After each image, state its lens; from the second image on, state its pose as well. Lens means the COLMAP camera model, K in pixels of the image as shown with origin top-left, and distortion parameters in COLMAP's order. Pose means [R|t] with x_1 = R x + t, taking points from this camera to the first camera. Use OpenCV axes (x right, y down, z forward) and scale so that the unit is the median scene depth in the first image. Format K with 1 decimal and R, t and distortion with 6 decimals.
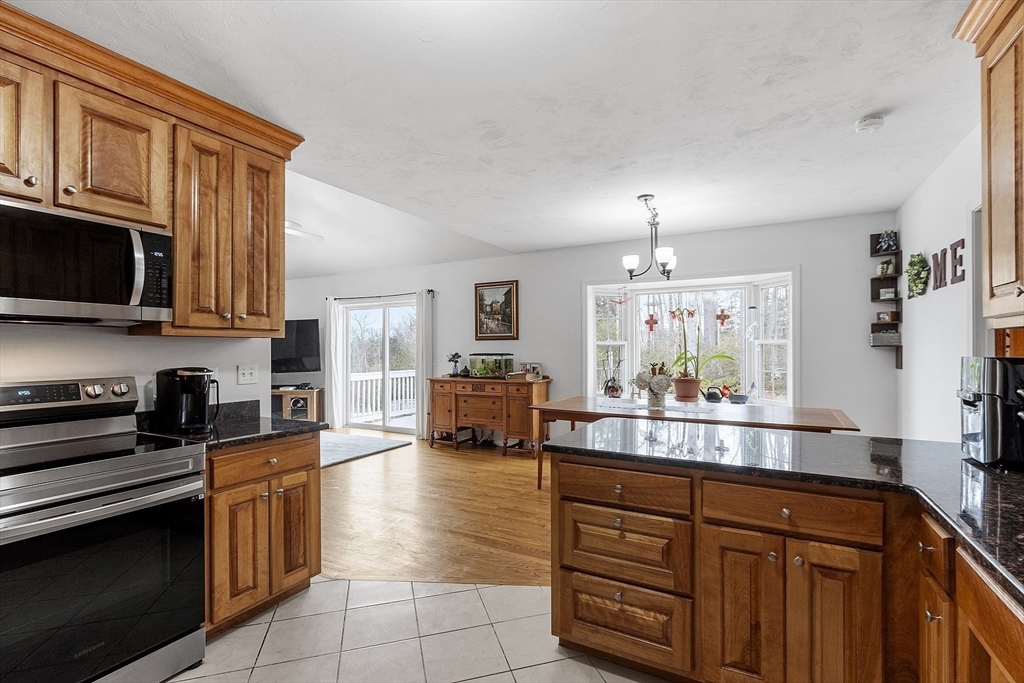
lens RADIAL K [[475.2, 0, 511.3], [0, 475.2, 347.8], [0, 0, 1]] dist [0.000080, 0.000098]
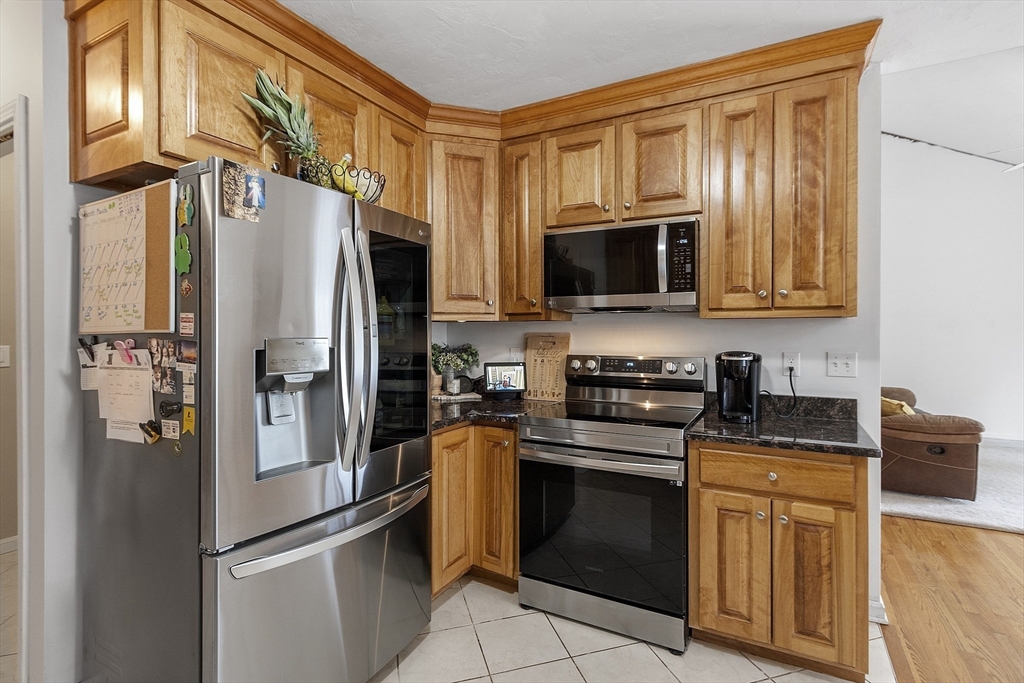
lens RADIAL K [[488.0, 0, 507.6], [0, 488.0, 329.4], [0, 0, 1]] dist [0.001724, 0.000214]
pose [[-0.000436, -0.000169, -1.000000, 0.306941], [0.004053, 0.999992, -0.000170, -0.004327], [0.999992, -0.004053, -0.000435, 0.569638]]
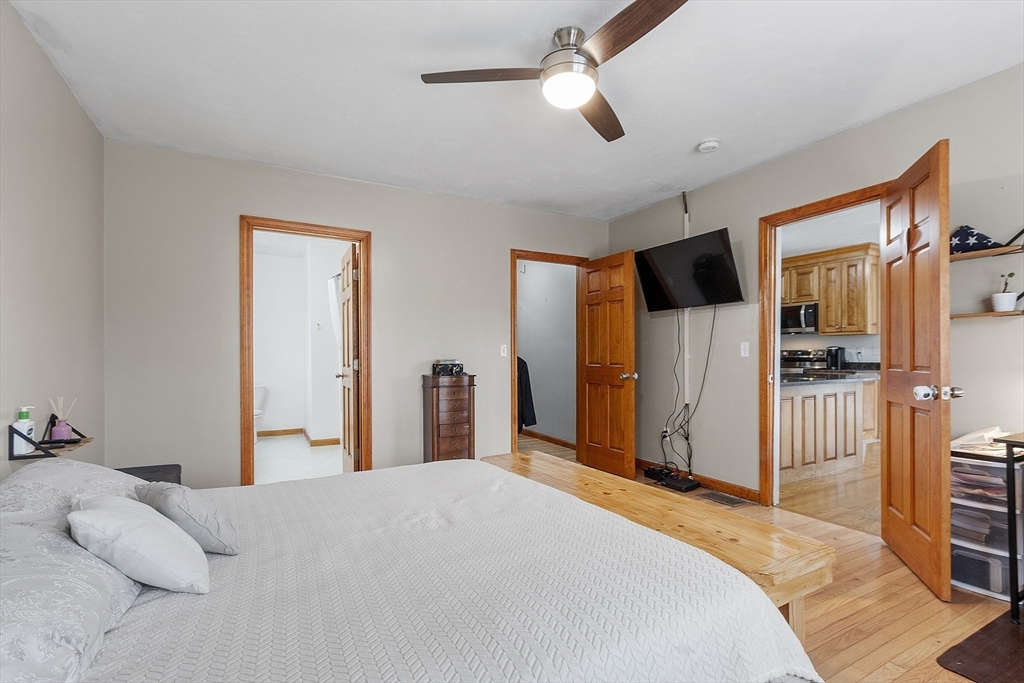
lens RADIAL K [[475.2, 0, 511.3], [0, 475.2, 347.8], [0, 0, 1]] dist [0.000080, 0.000098]
pose [[-0.539552, -0.013906, -0.841837, 2.813393], [0.003612, 0.999816, -0.018830, 0.098834], [0.841944, -0.013201, -0.539403, 0.951045]]
